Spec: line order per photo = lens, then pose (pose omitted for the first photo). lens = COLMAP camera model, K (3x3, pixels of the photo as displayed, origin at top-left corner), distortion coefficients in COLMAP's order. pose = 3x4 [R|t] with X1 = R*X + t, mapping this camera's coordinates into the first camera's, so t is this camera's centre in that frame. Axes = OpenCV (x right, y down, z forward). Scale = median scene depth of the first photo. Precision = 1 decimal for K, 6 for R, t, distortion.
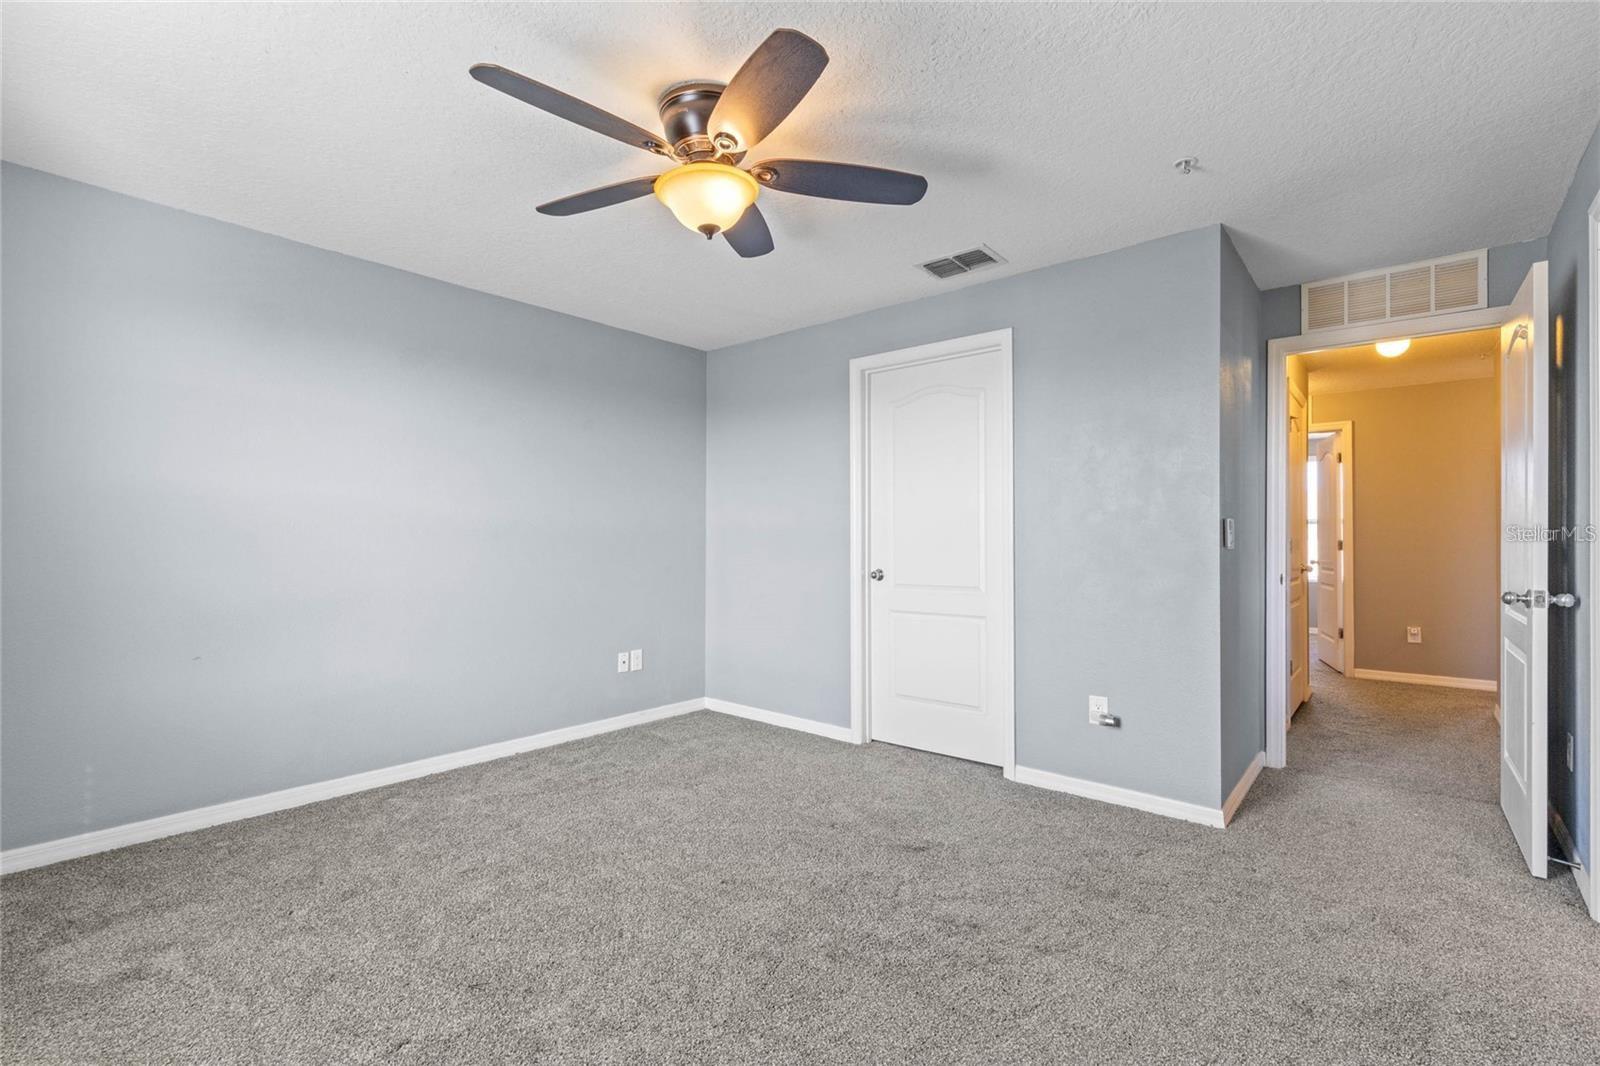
lens RADIAL K [[722.1, 0, 801.3], [0, 722.1, 540.9], [0, 0, 1]] dist [0.004416, 0.000377]
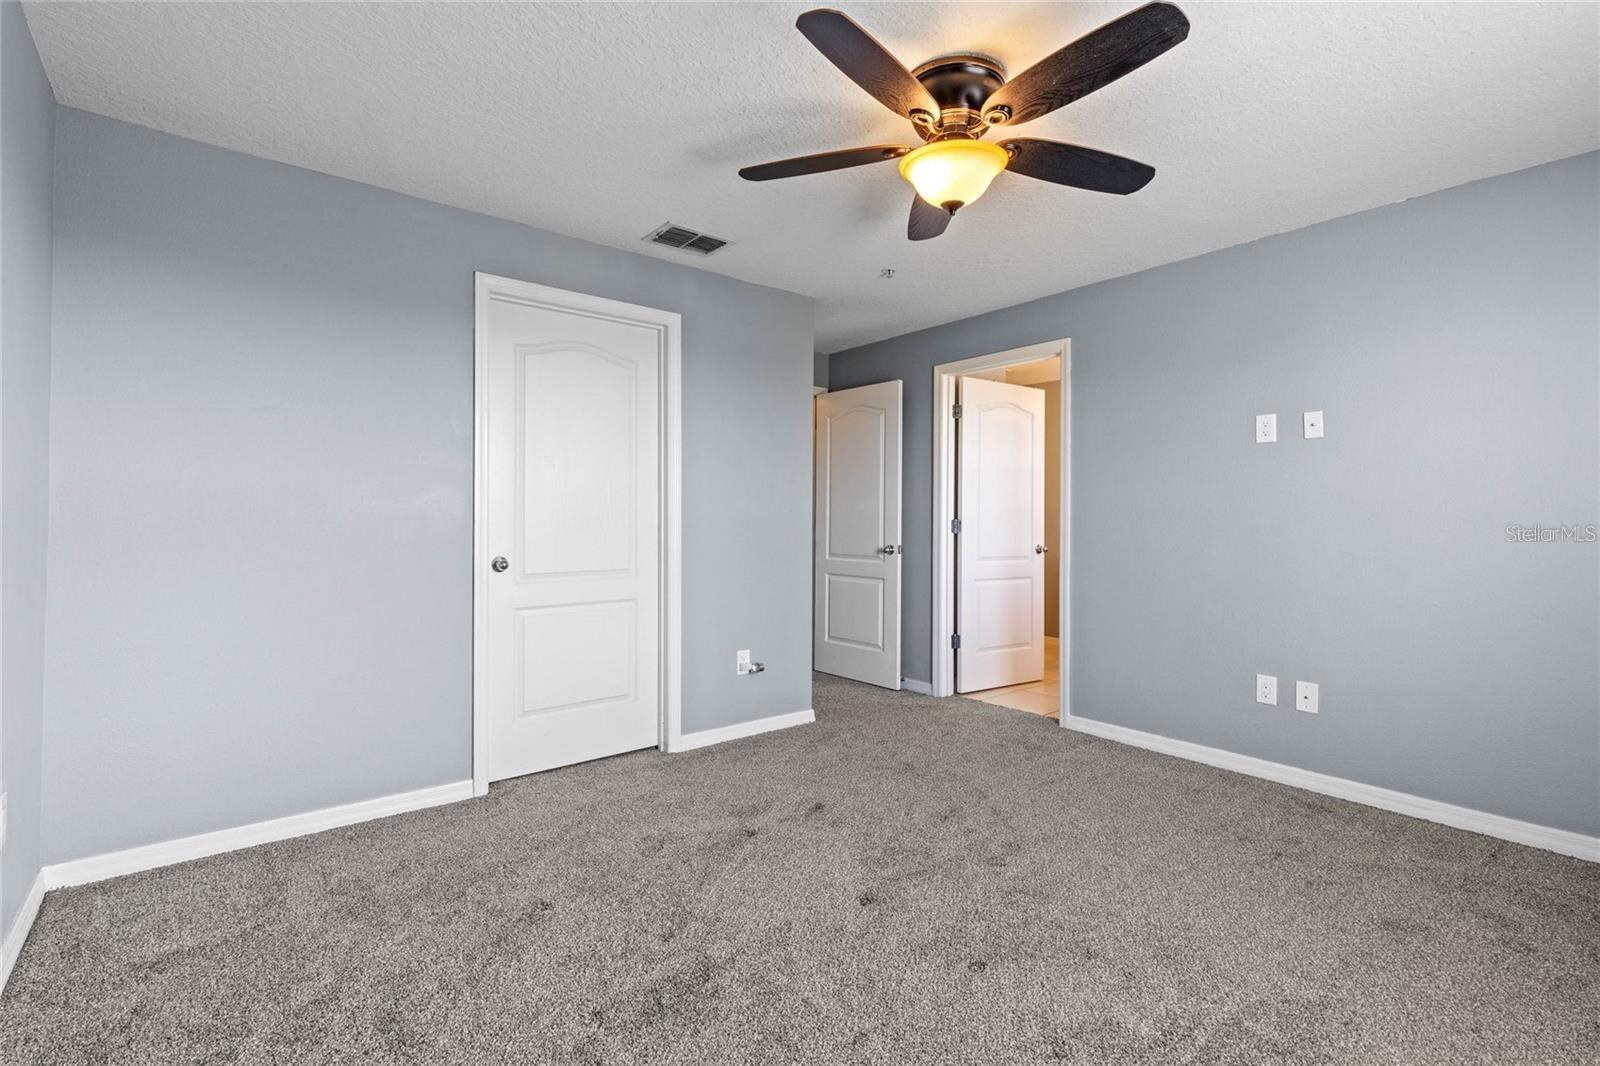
lens RADIAL K [[722.1, 0, 801.9], [0, 722.1, 520.7], [0, 0, 1]] dist [0.004416, 0.000377]
pose [[0.187135, -0.000838, 0.982334, -0.682314], [-0.000301, 1.000000, 0.000911, -0.000707], [-0.982334, -0.000466, 0.187134, 0.625742]]
